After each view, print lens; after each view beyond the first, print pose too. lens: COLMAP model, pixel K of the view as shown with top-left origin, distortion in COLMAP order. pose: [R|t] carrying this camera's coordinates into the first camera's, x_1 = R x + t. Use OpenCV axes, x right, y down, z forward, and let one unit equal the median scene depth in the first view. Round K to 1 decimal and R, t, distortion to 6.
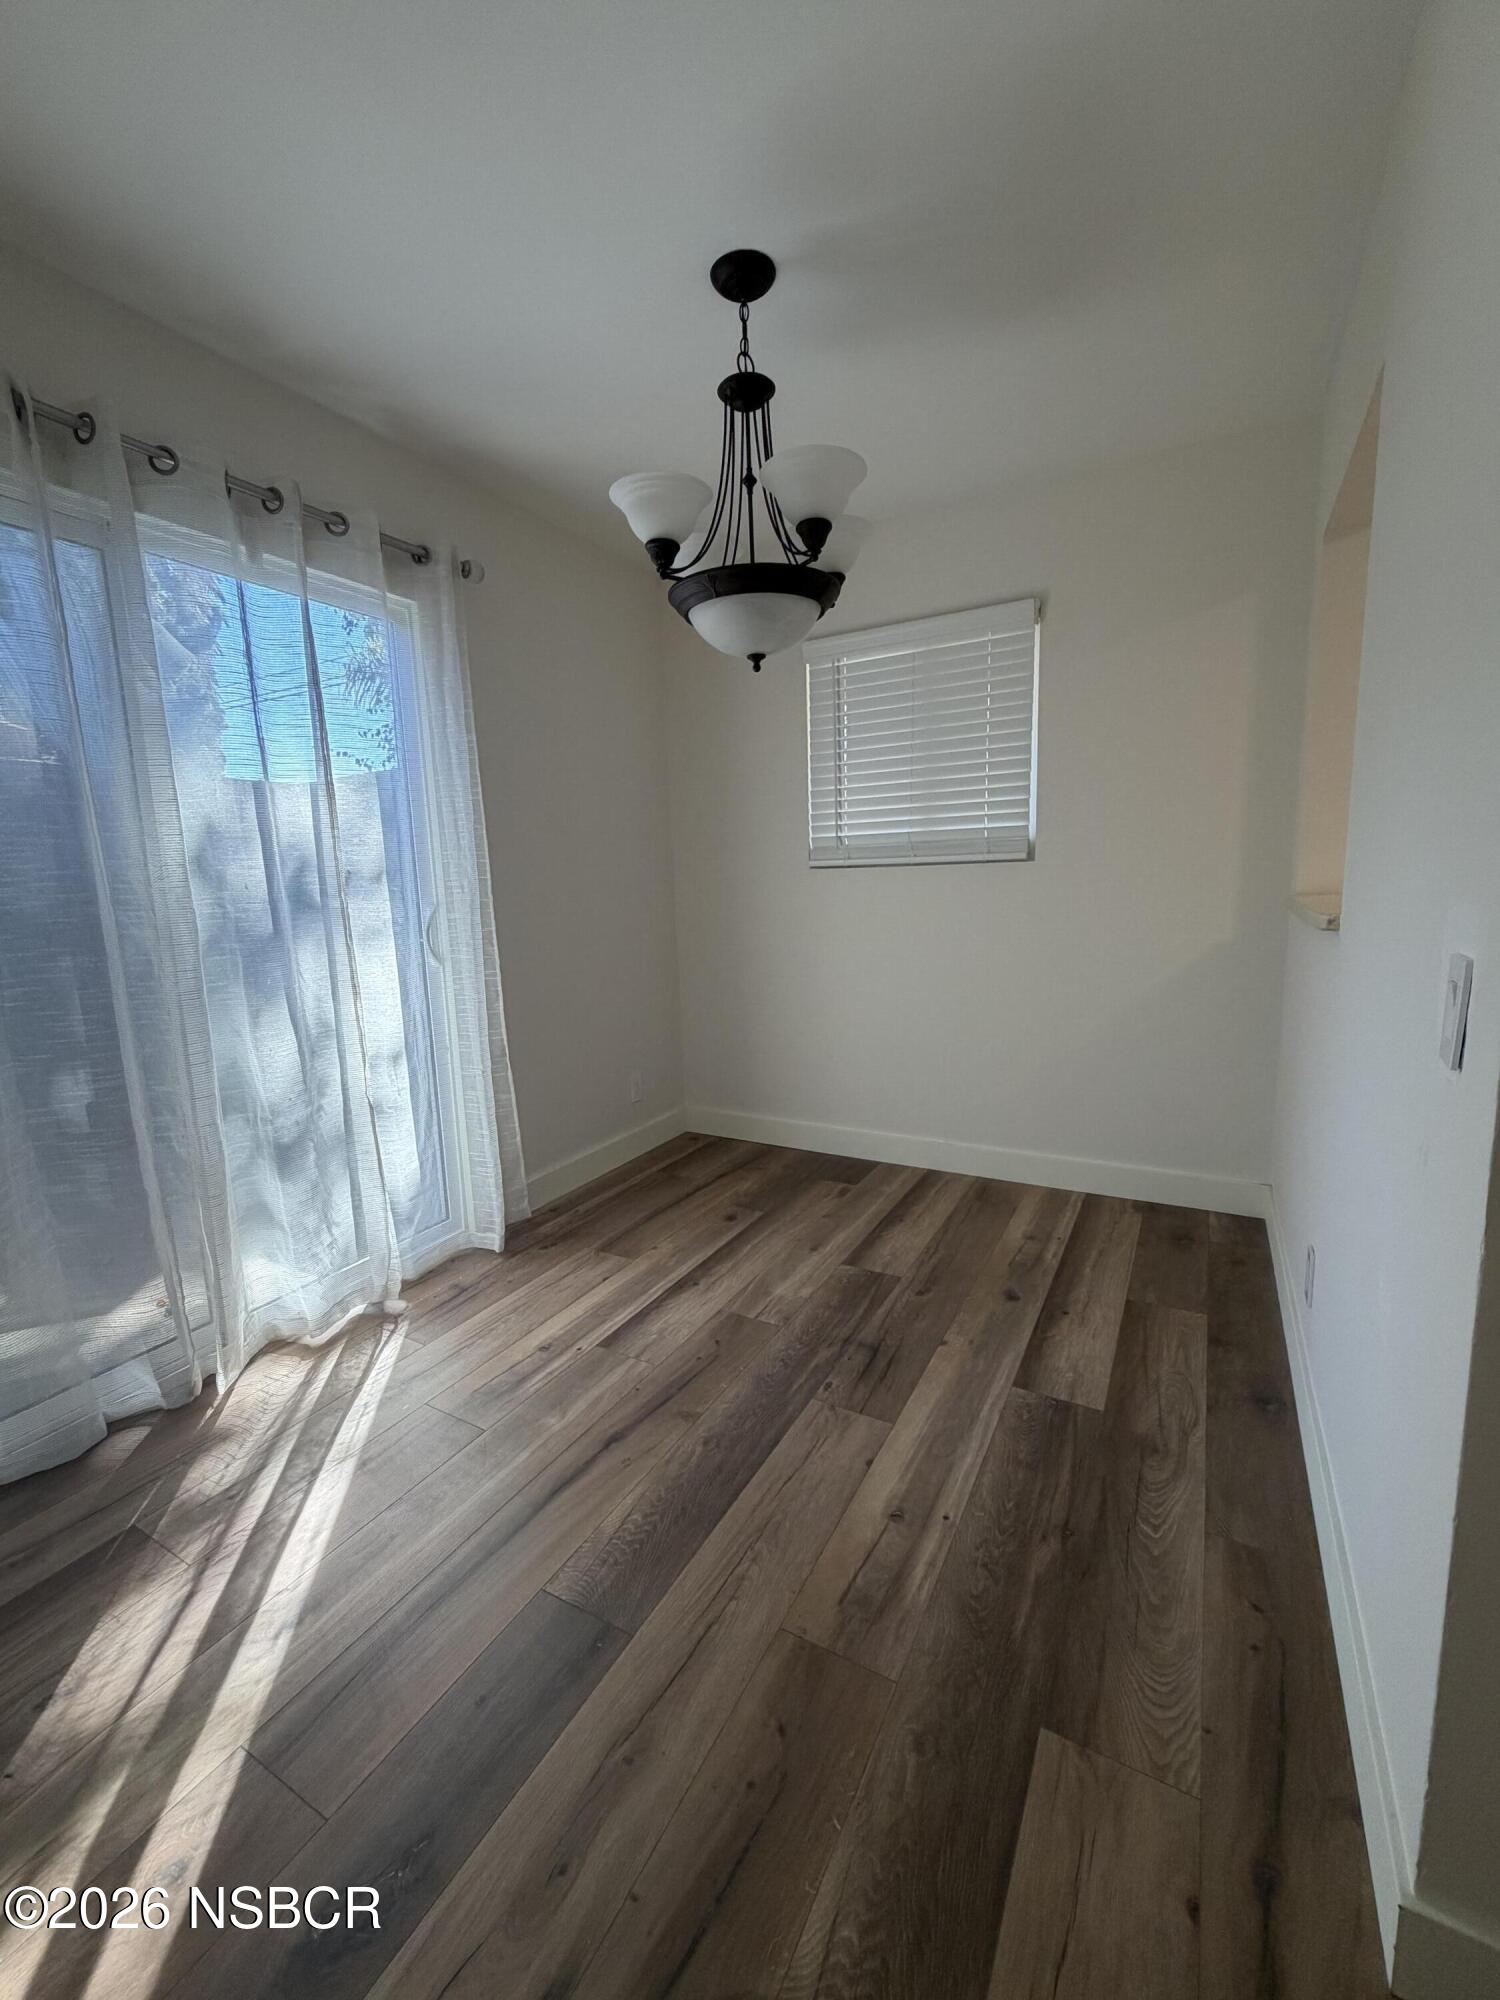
lens RADIAL K [[795.2, 0, 747.3], [0, 795.2, 989.6], [0, 0, 1]] dist [0.002454, 0.000708]
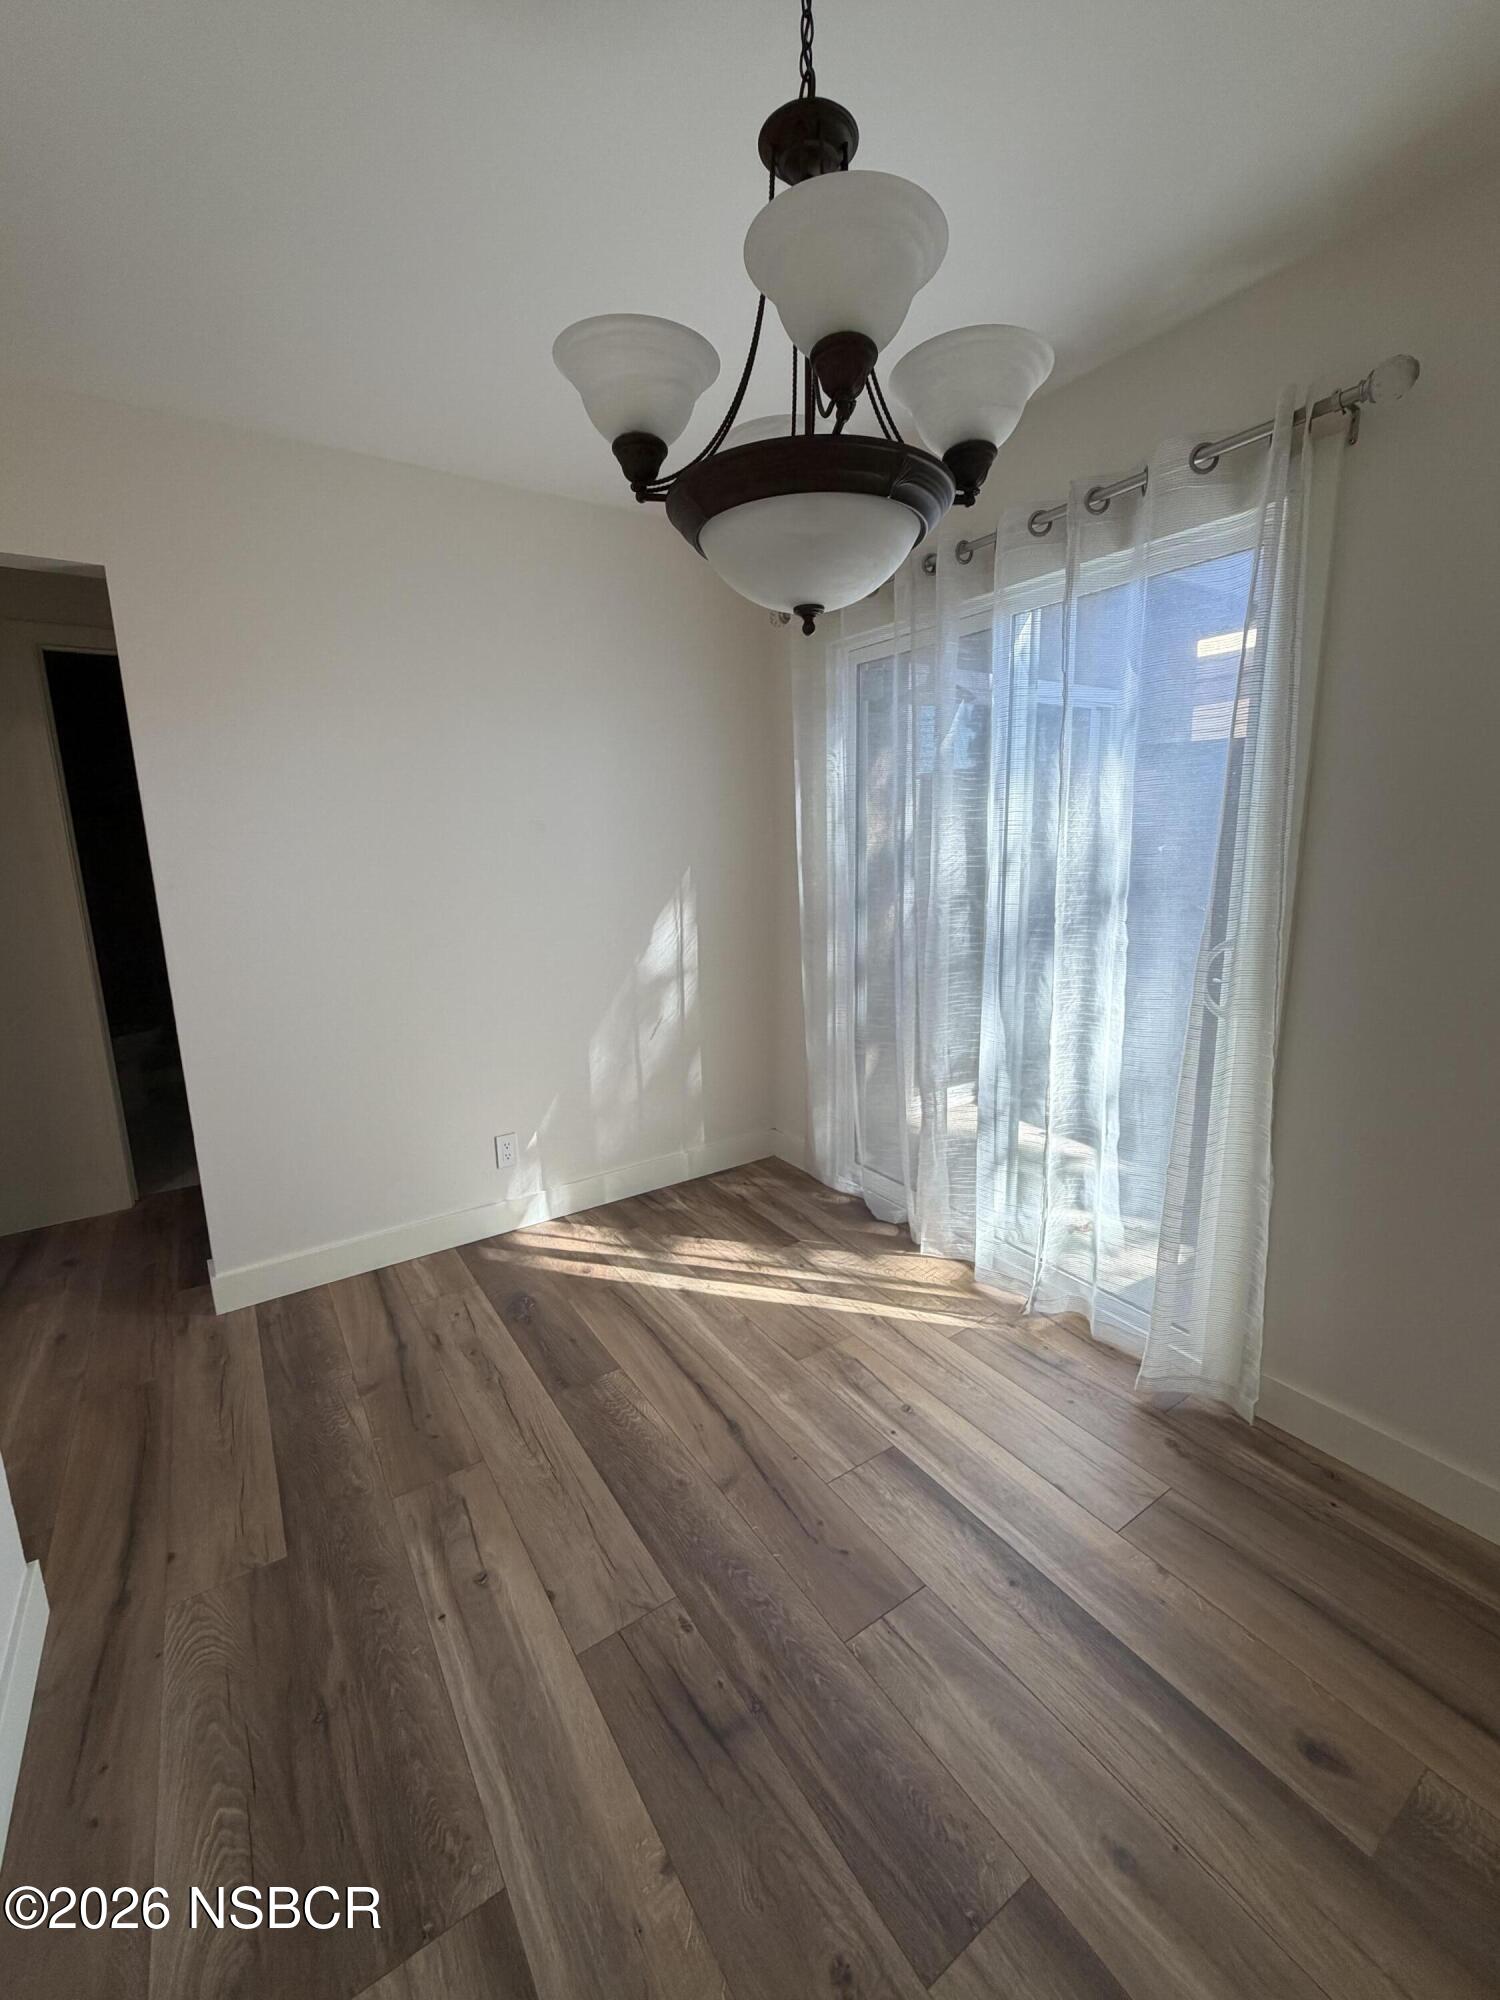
lens RADIAL K [[795.2, 0, 747.3], [0, 795.2, 989.6], [0, 0, 1]] dist [0.002454, 0.000708]
pose [[-0.430373, 0.210642, -0.877730, 0.638490], [-0.102135, 0.954782, 0.279213, -0.311202], [0.896854, 0.209812, -0.389398, 1.266541]]
